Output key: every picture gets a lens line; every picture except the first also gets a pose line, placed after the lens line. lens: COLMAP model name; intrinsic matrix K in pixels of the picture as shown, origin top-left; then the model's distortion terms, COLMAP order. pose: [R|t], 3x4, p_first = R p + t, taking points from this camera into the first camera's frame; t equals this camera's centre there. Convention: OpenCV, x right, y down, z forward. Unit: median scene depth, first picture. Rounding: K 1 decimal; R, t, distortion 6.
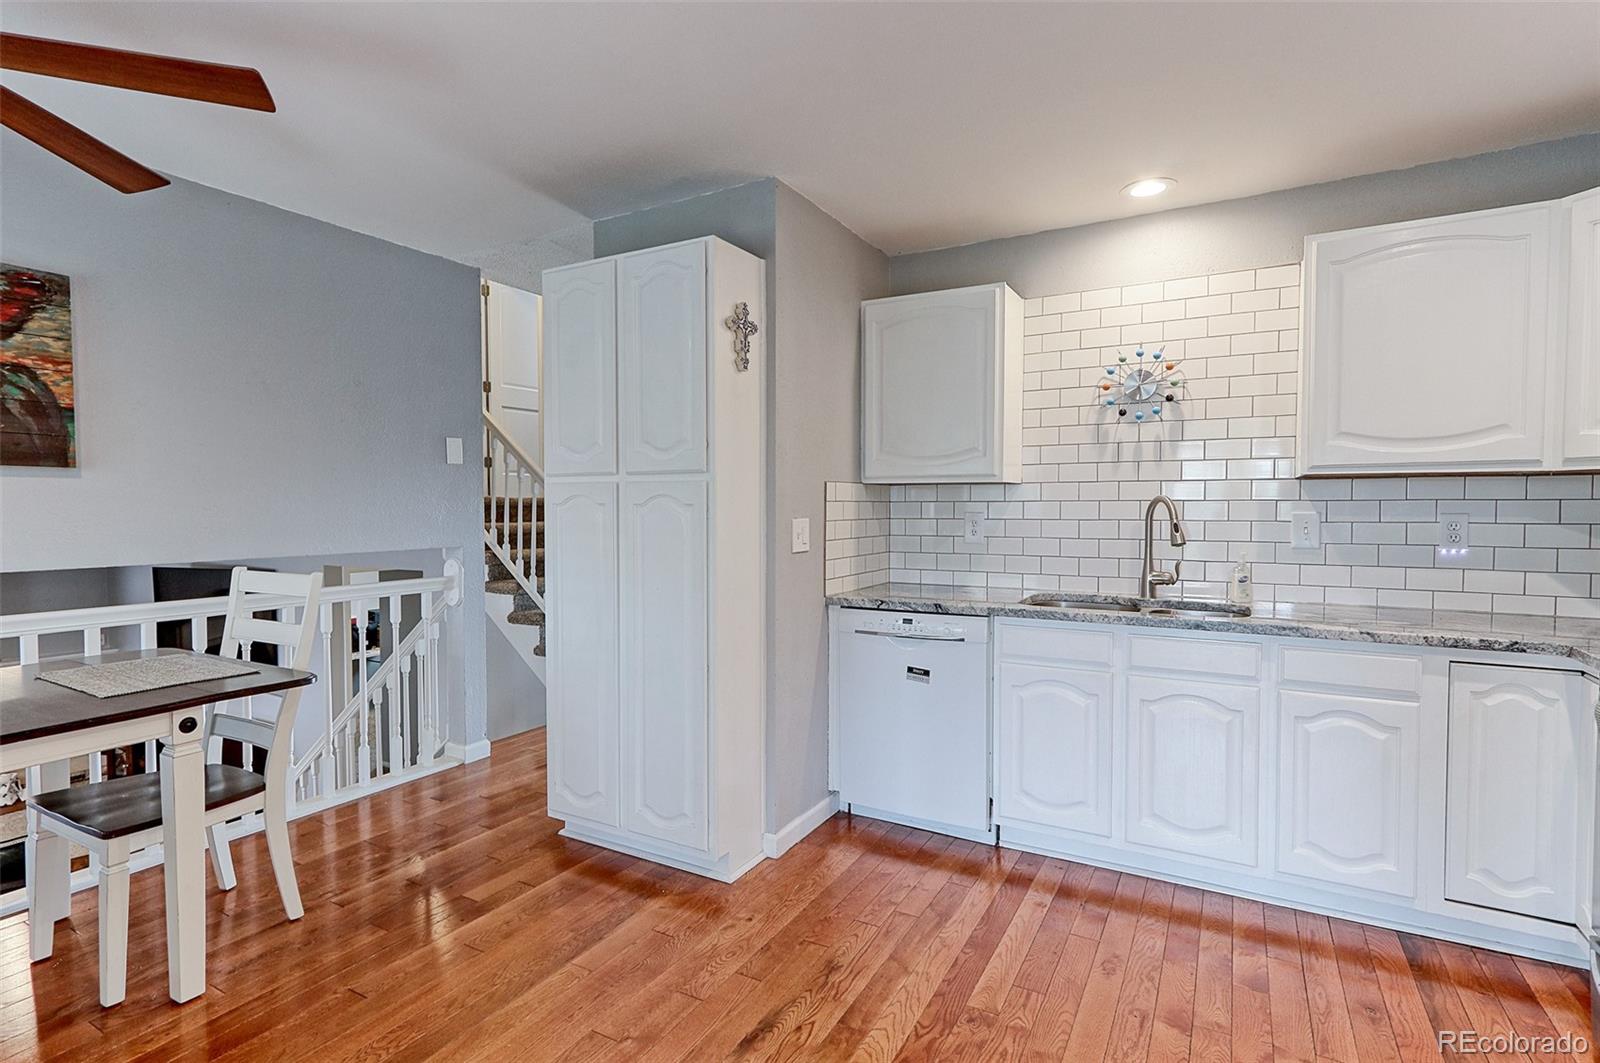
lens RADIAL K [[782.2, 0, 800.0], [0, 782.2, 531.5], [0, 0, 1]] dist [-0.000469, -0.000312]
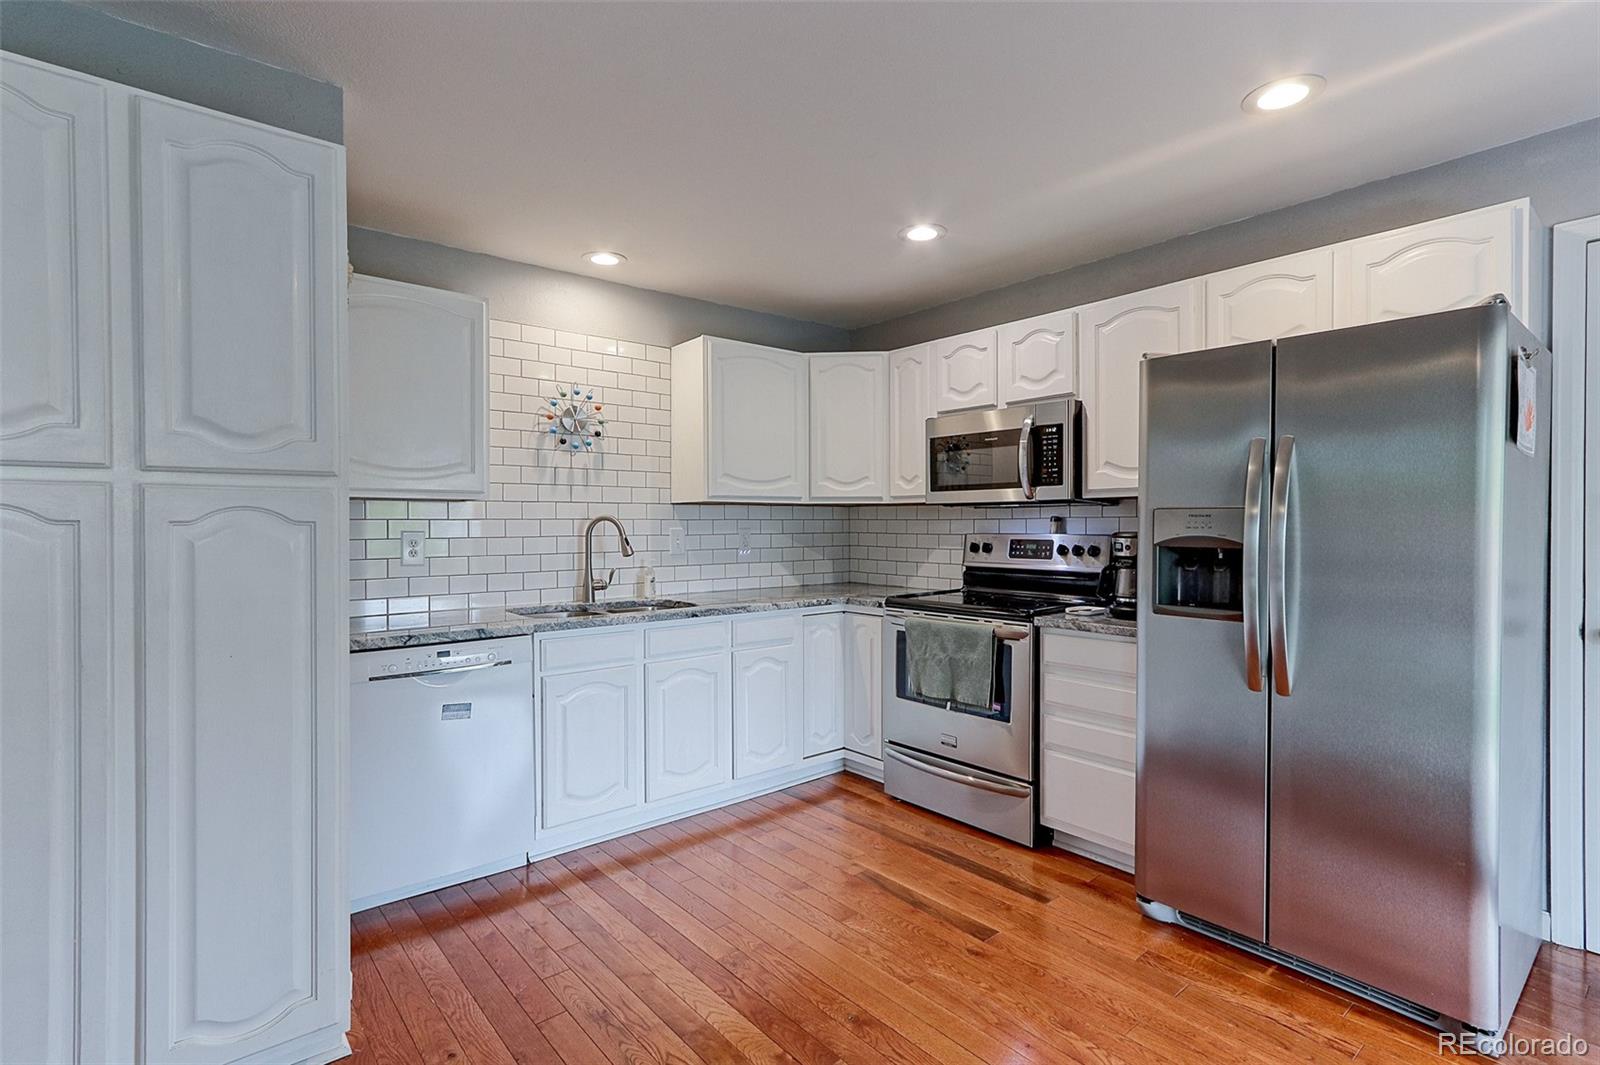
lens RADIAL K [[743.2, 0, 800.0], [0, 743.2, 532.5], [0, 0, 1]] dist [0.003534, 0.000306]
pose [[0.363689, -0.012108, 0.931442, -0.492013], [0.033387, 0.999443, -0.000045, -0.009279], [-0.930922, 0.031114, 0.363890, 0.309900]]
